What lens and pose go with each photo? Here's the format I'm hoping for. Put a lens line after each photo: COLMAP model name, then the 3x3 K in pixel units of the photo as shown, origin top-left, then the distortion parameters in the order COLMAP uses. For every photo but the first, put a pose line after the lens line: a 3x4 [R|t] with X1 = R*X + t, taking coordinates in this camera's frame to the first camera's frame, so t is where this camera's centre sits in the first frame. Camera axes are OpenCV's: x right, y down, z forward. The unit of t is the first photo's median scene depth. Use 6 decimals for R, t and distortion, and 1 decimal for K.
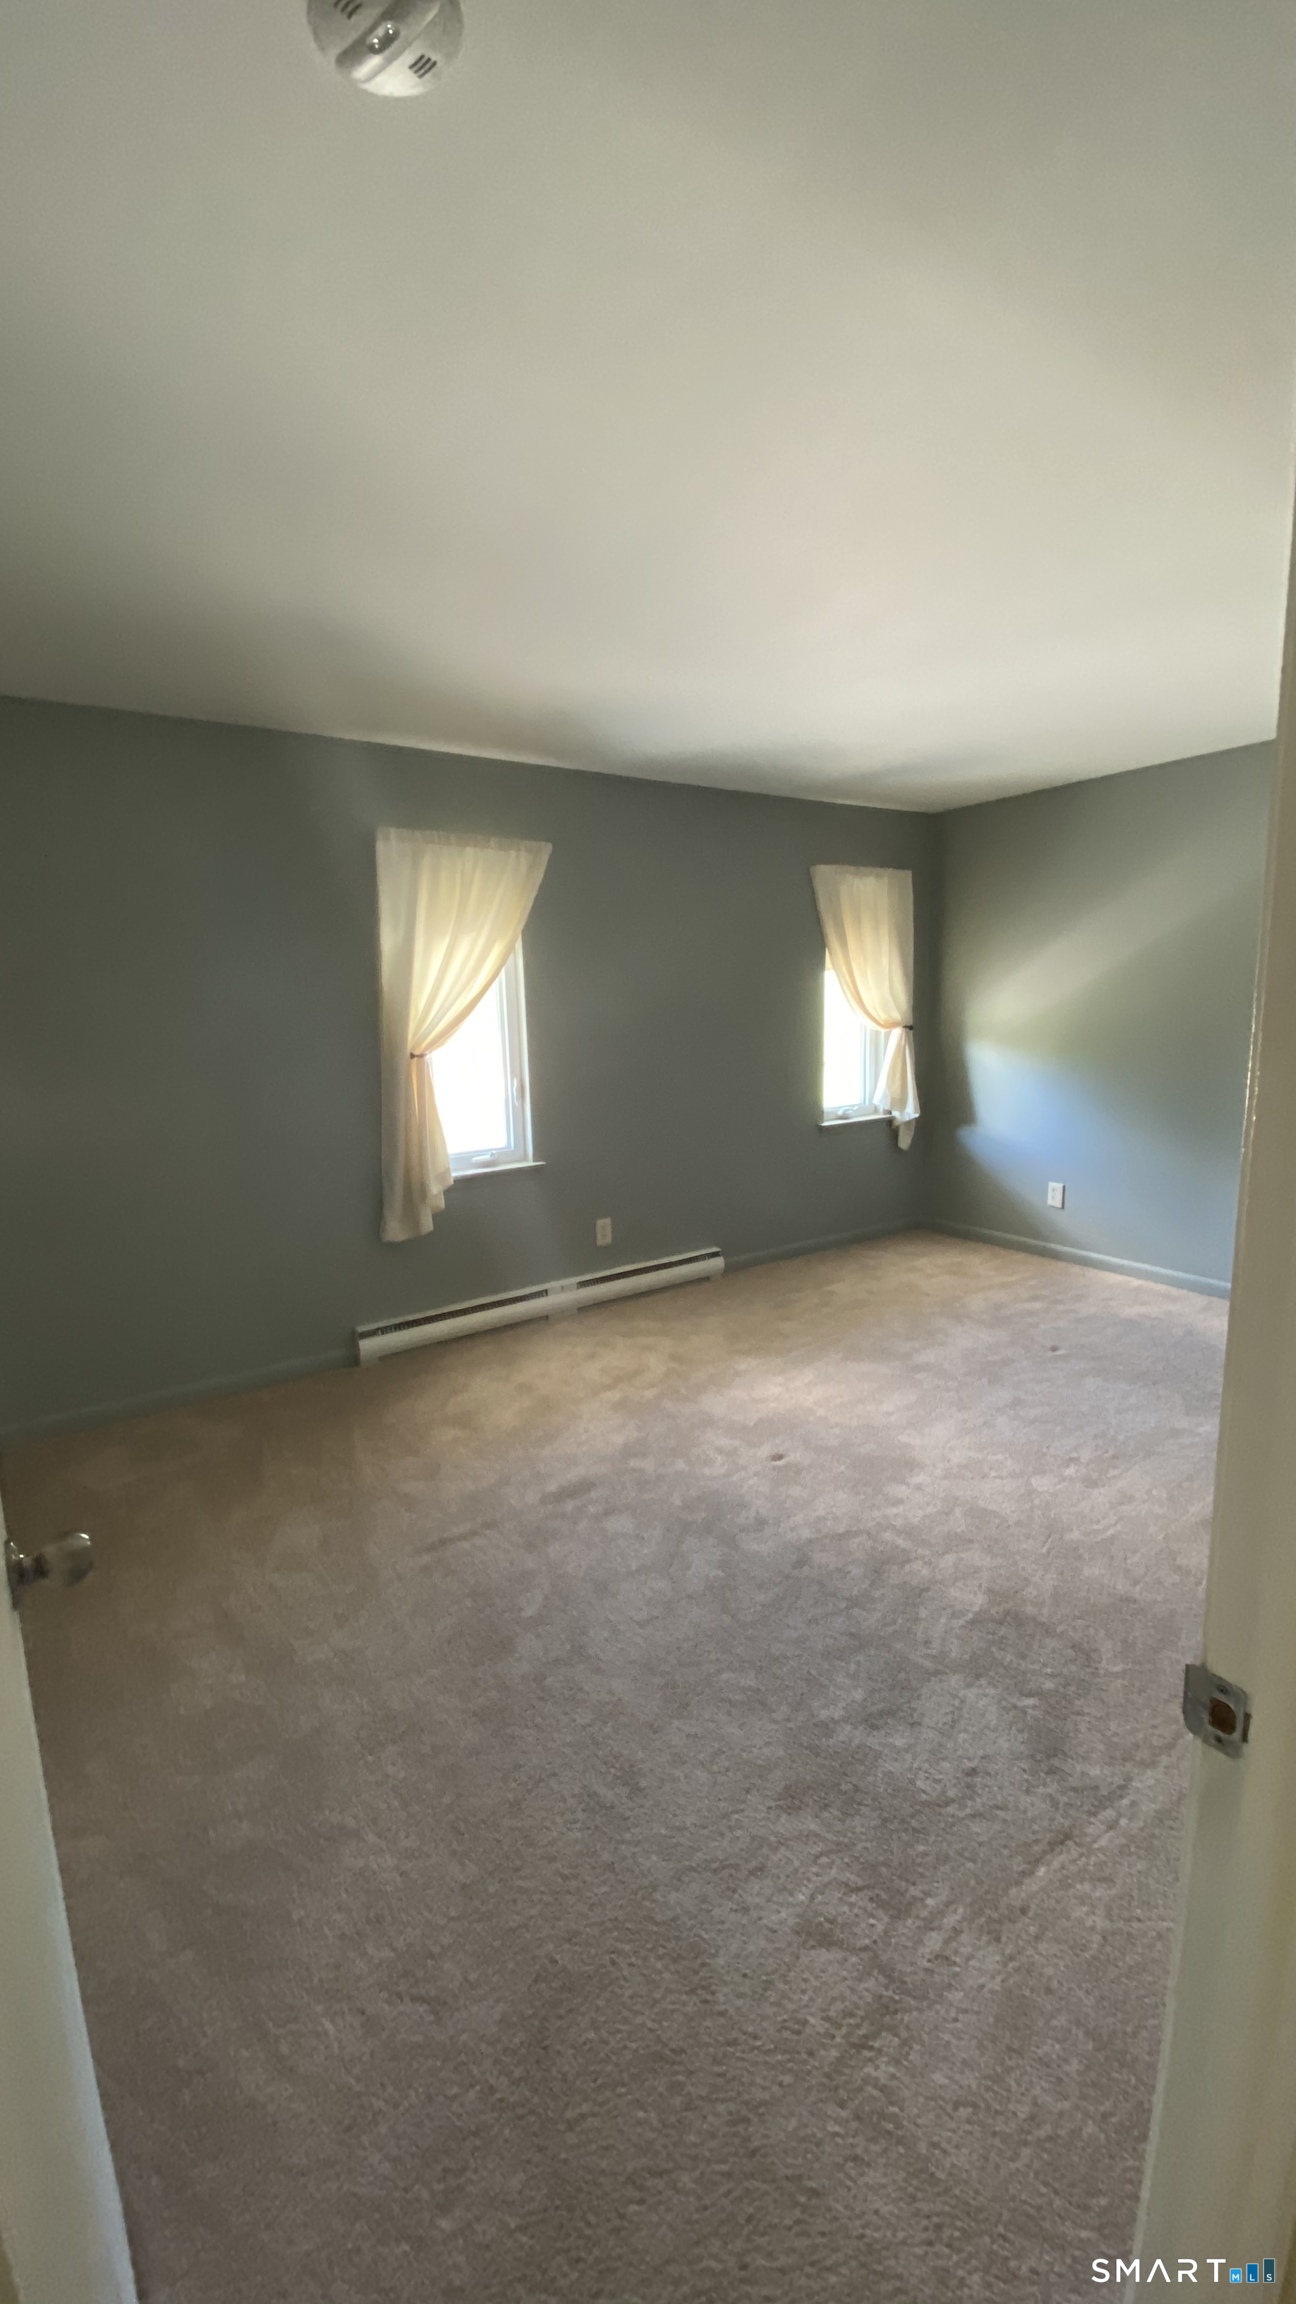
lens RADIAL K [[929.8, 0, 646.9], [0, 929.8, 1150.3], [0, 0, 1]] dist [0.013226, -0.019479]
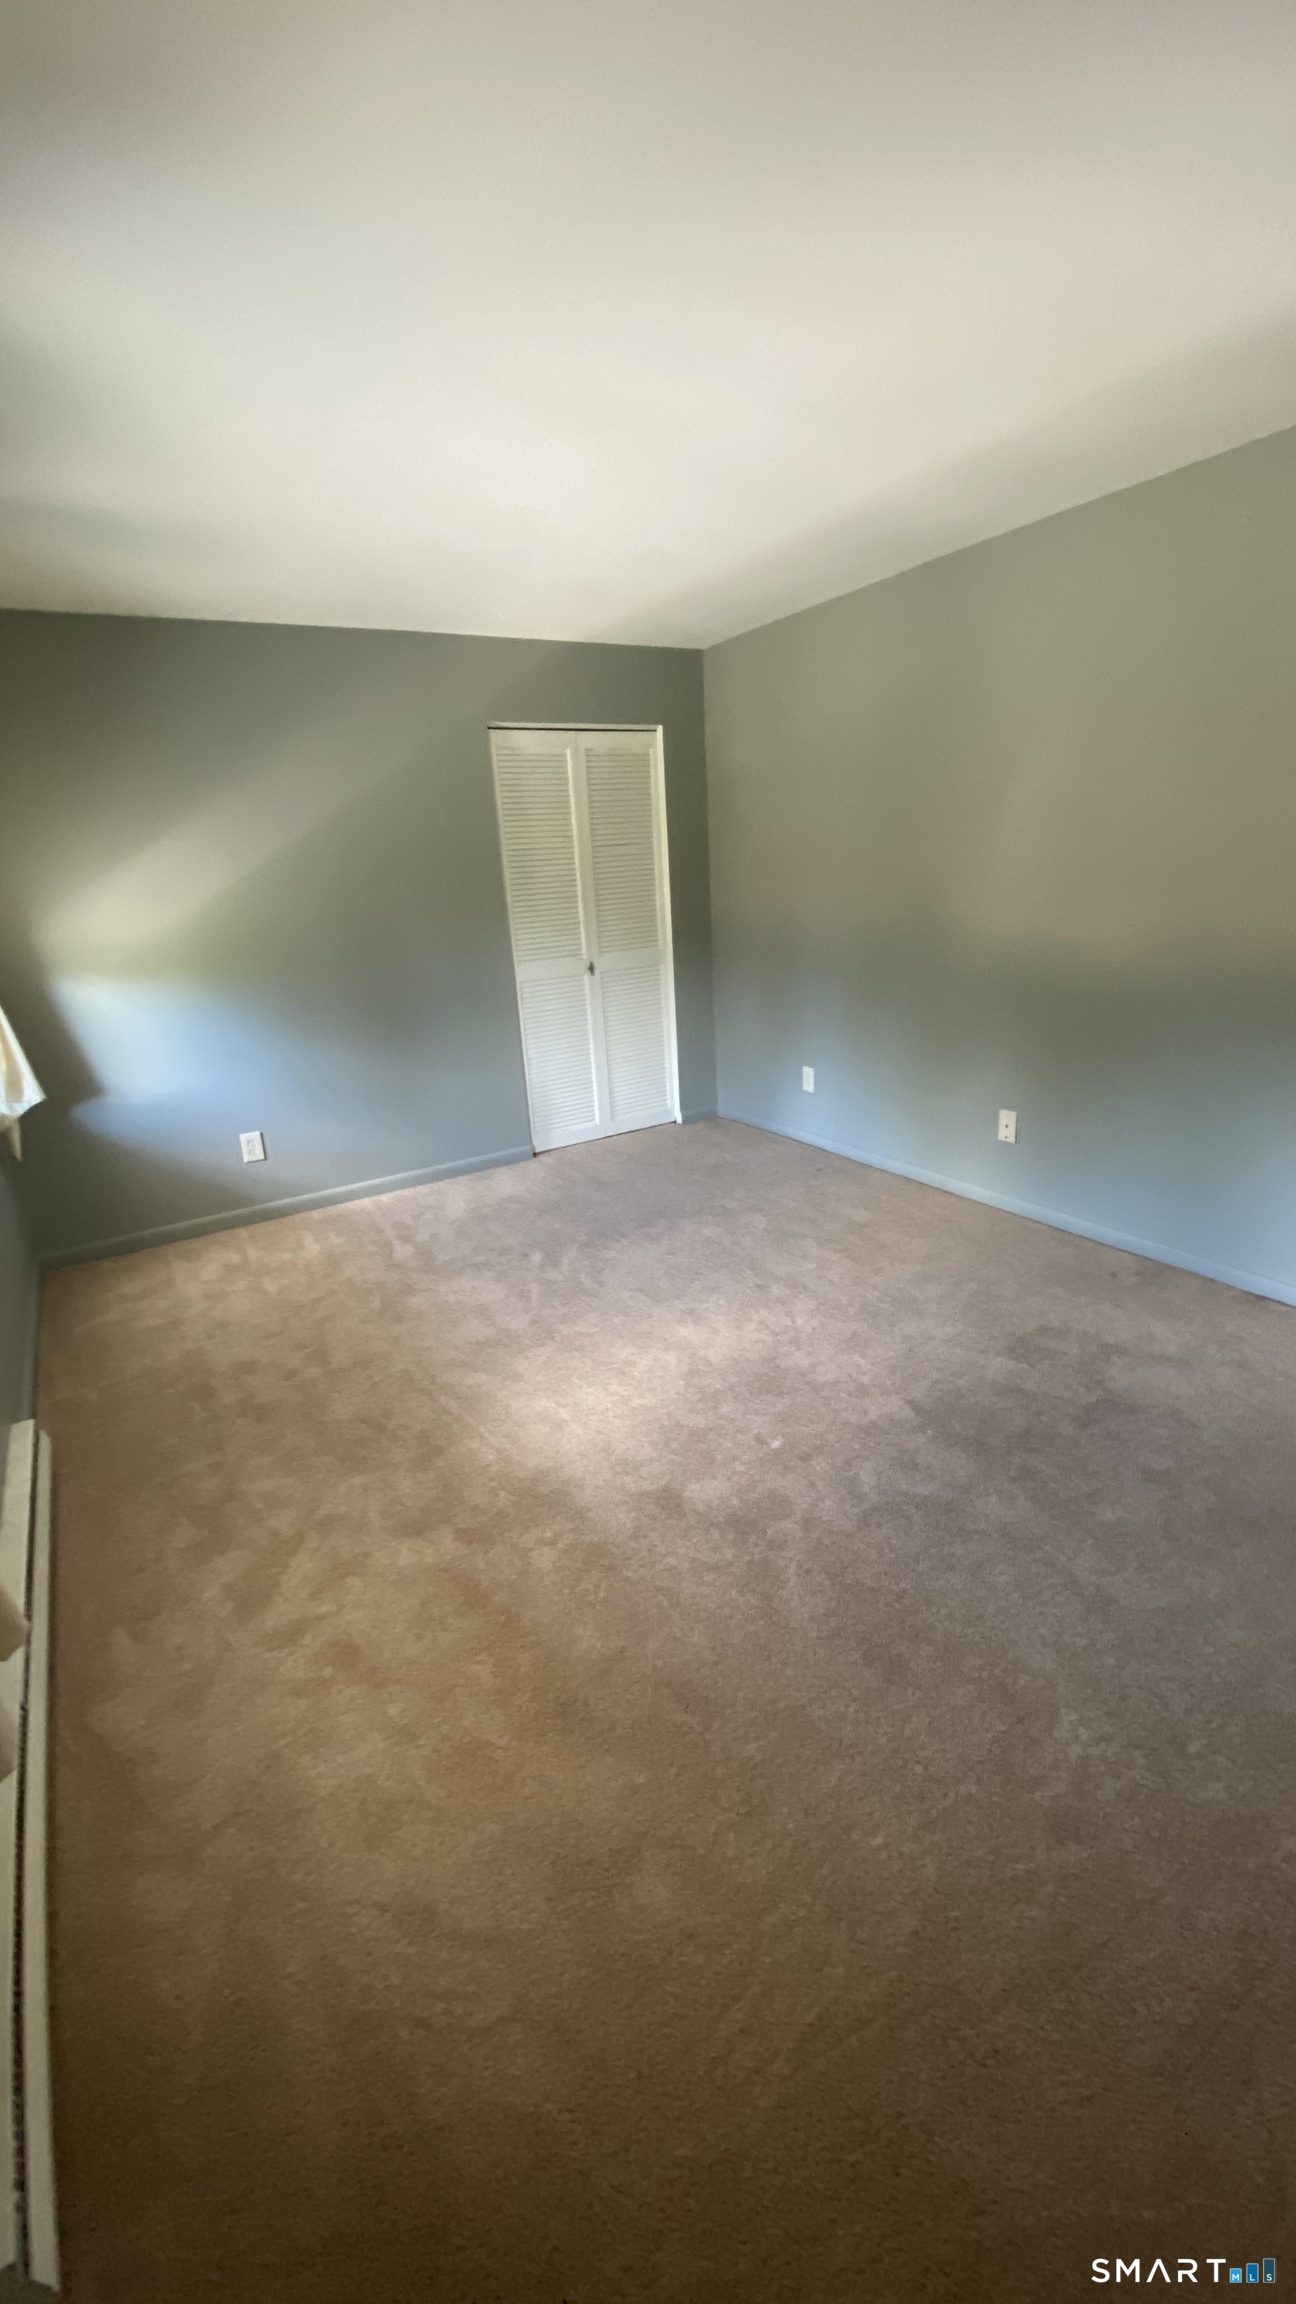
lens RADIAL K [[929.8, 0, 646.9], [0, 929.8, 1150.3], [0, 0, 1]] dist [0.013226, -0.019479]
pose [[0.061028, -0.287086, 0.955959, -0.347590], [0.232794, 0.935425, 0.266058, -0.091610], [-0.970609, 0.206304, 0.123919, 0.575662]]
